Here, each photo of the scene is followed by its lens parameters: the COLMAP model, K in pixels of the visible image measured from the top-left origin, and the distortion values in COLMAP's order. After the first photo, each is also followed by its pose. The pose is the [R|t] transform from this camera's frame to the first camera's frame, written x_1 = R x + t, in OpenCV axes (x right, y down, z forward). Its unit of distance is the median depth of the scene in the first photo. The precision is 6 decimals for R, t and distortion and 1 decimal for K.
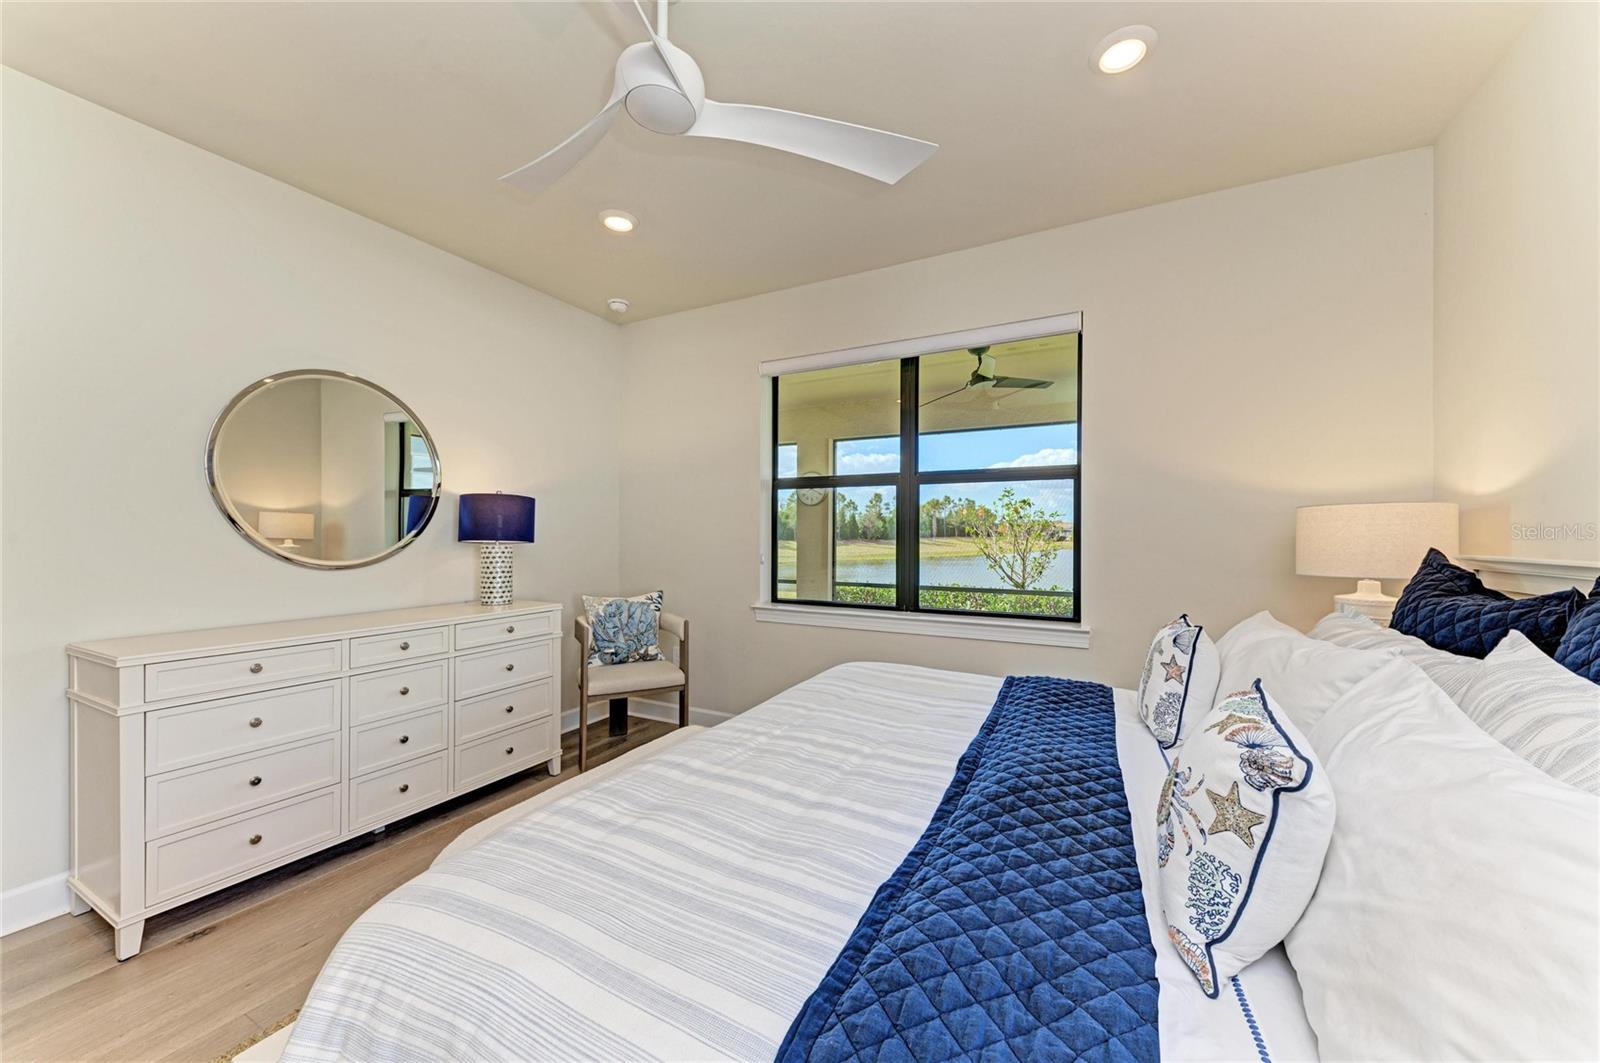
lens RADIAL K [[602.1, 0, 803.4], [0, 602.1, 537.9], [0, 0, 1]] dist [0.012396, -0.000267]
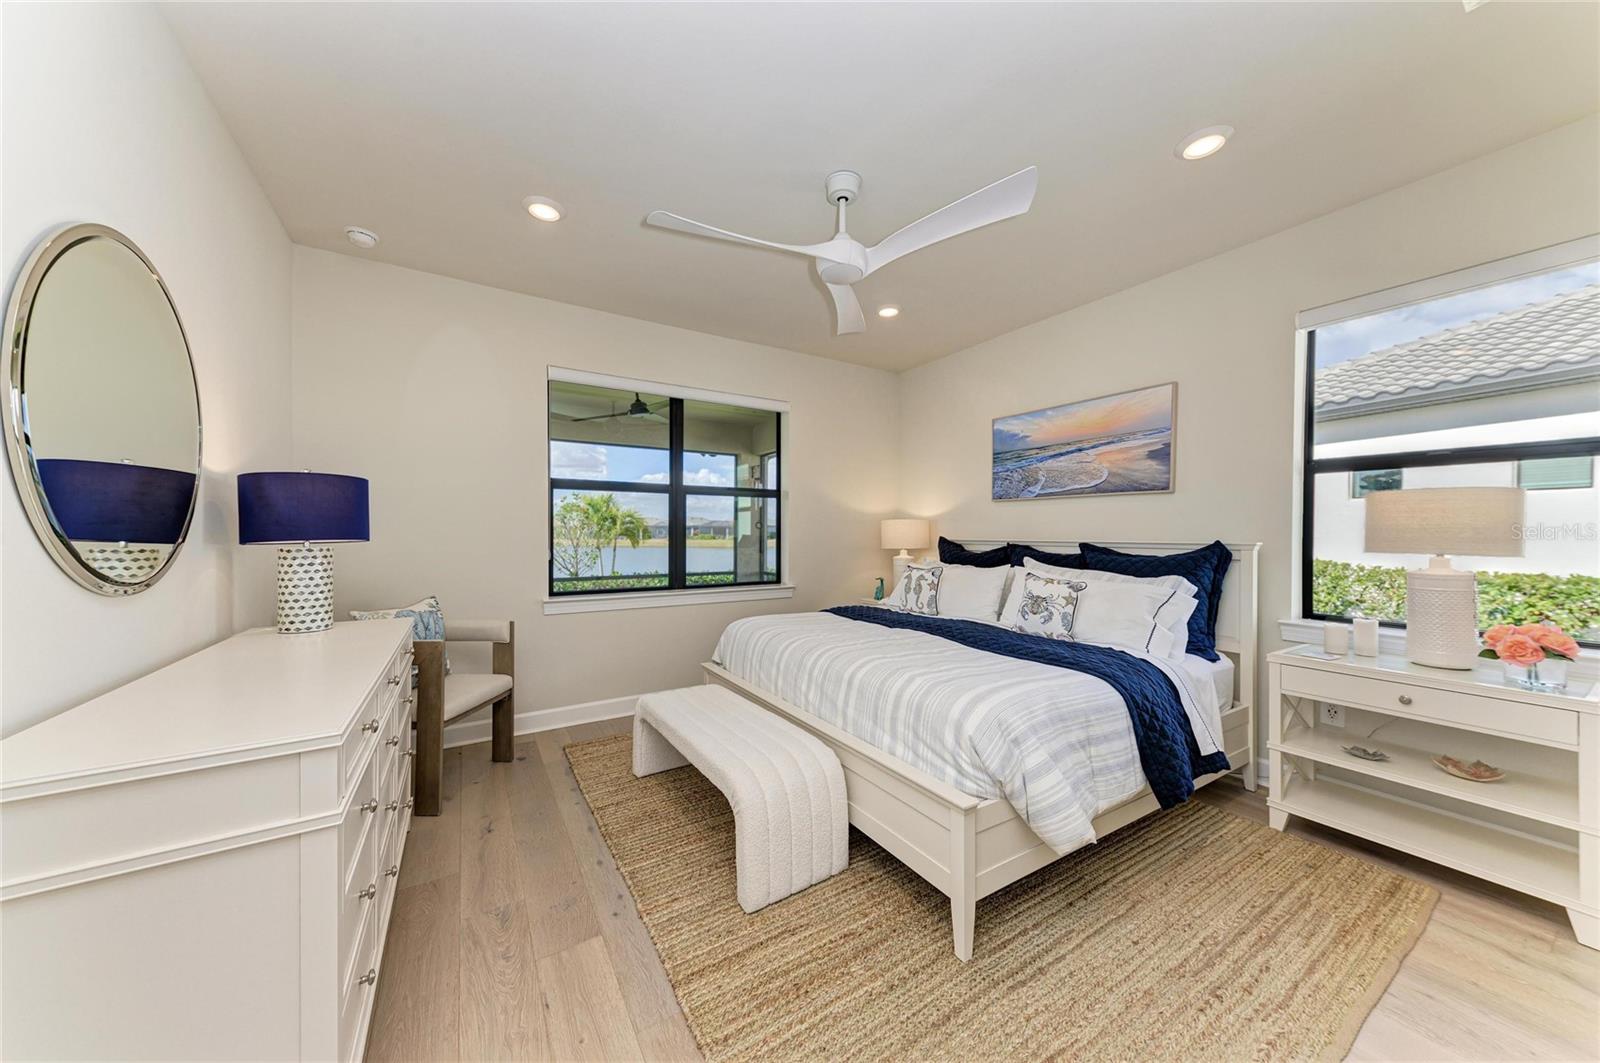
lens RADIAL K [[557.8, 0, 790.5], [0, 557.8, 537.1], [0, 0, 1]] dist [0.010405, -0.001374]
pose [[0.486859, -0.006760, 0.873455, -0.805139], [0.005298, 0.999975, 0.004786, 0.002590], [-0.873465, 0.002298, 0.486882, 0.189847]]
